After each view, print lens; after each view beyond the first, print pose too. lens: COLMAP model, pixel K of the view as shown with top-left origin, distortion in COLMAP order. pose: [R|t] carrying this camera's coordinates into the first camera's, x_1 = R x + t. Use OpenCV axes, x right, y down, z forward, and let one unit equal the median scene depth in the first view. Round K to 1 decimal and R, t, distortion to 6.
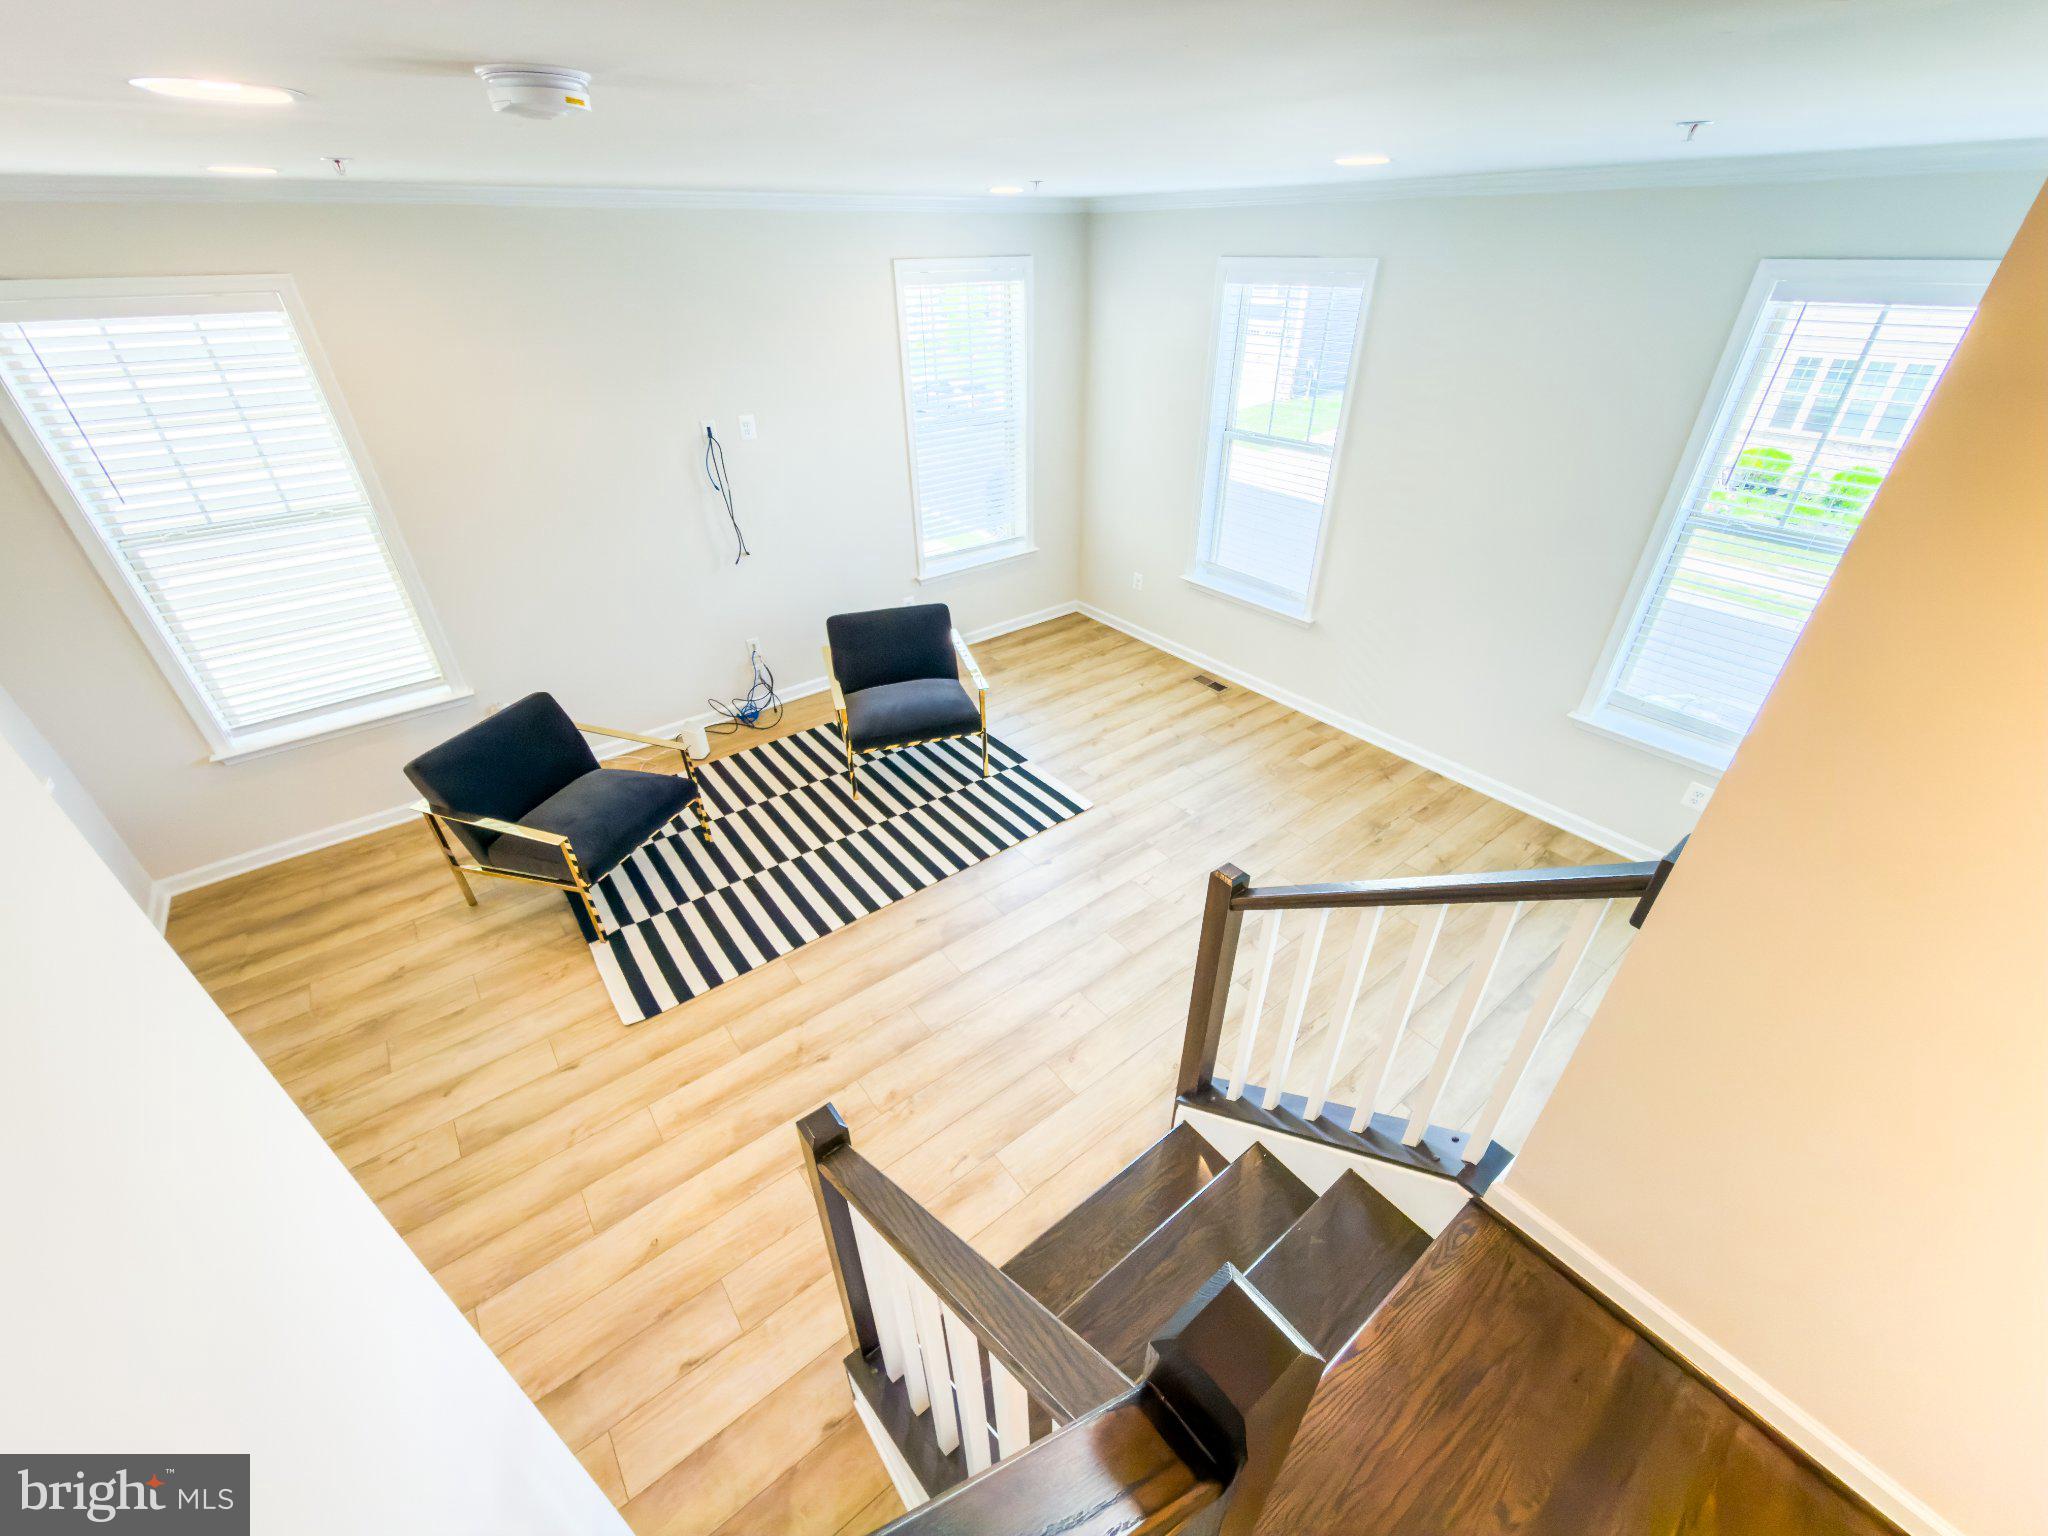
lens RADIAL K [[821.1, 0, 1022.9], [0, 821.1, 773.2], [0, 0, 1]] dist [0.001176, -0.000293]
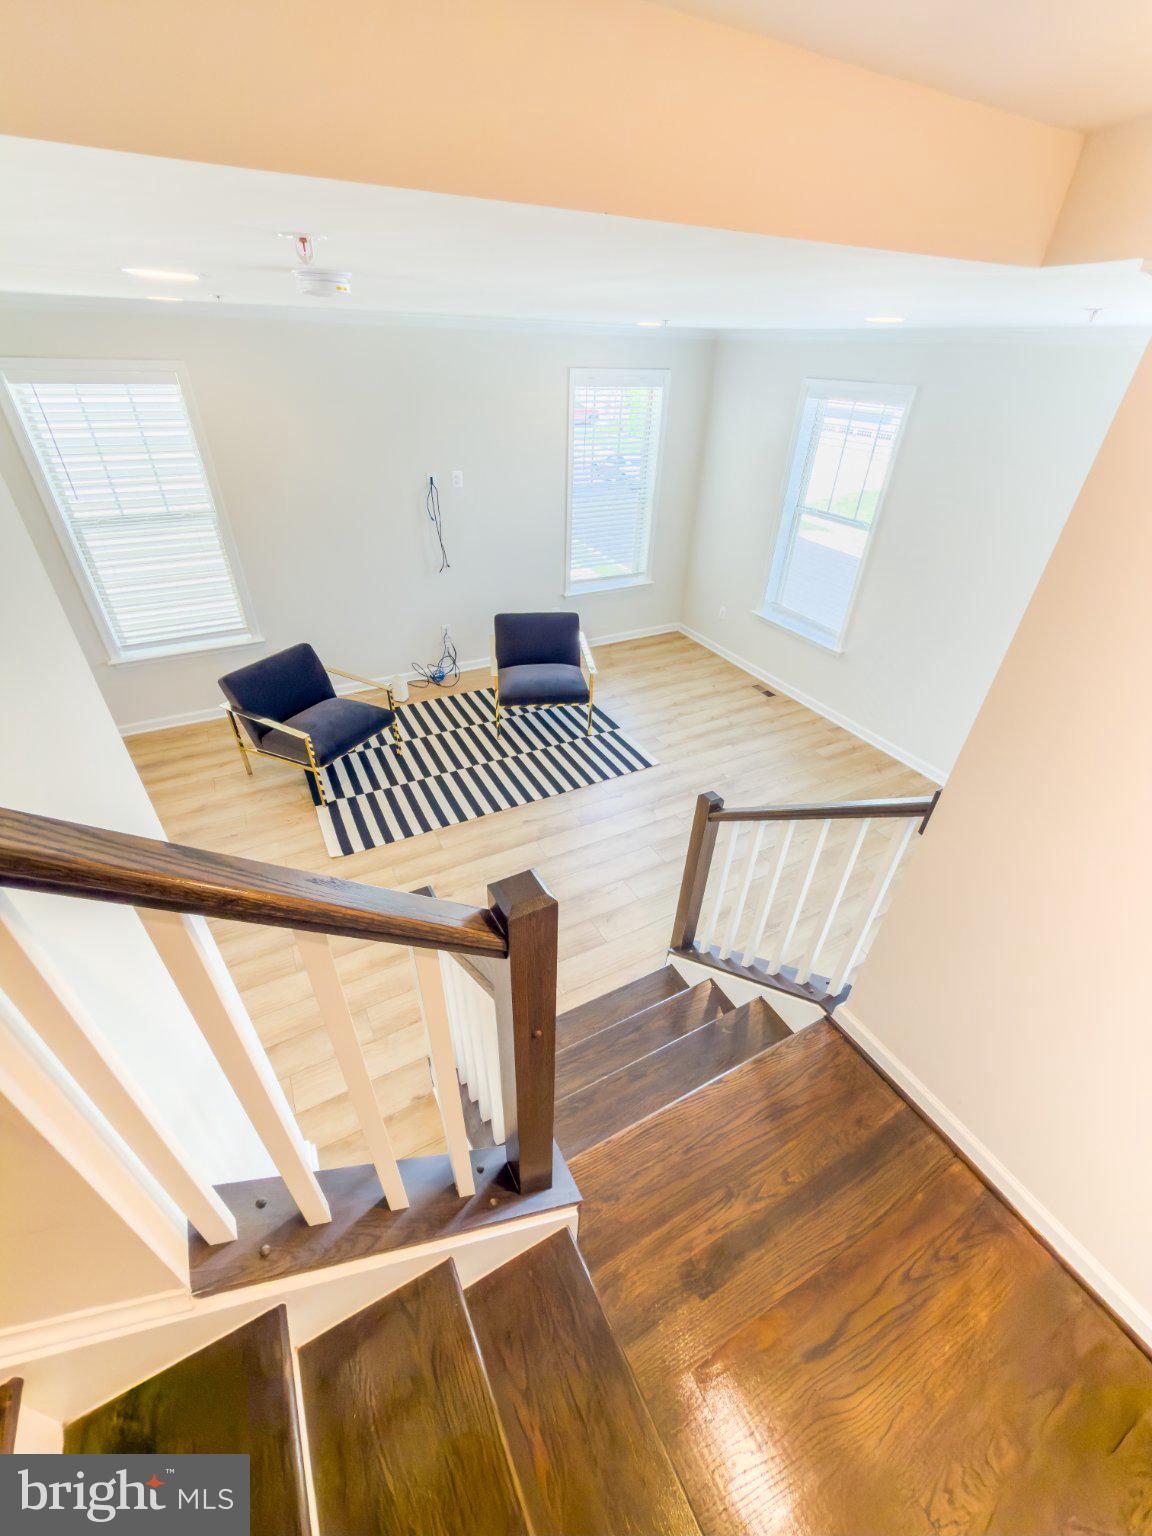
lens RADIAL K [[615.8, 0, 575.1], [0, 615.8, 770.6], [0, 0, 1]] dist [0.001176, -0.000293]
pose [[0.985581, 0.124768, -0.114296, 0.074606], [-0.121582, 0.991983, 0.034463, 0.037556], [0.117679, -0.020069, 0.992849, -0.092357]]
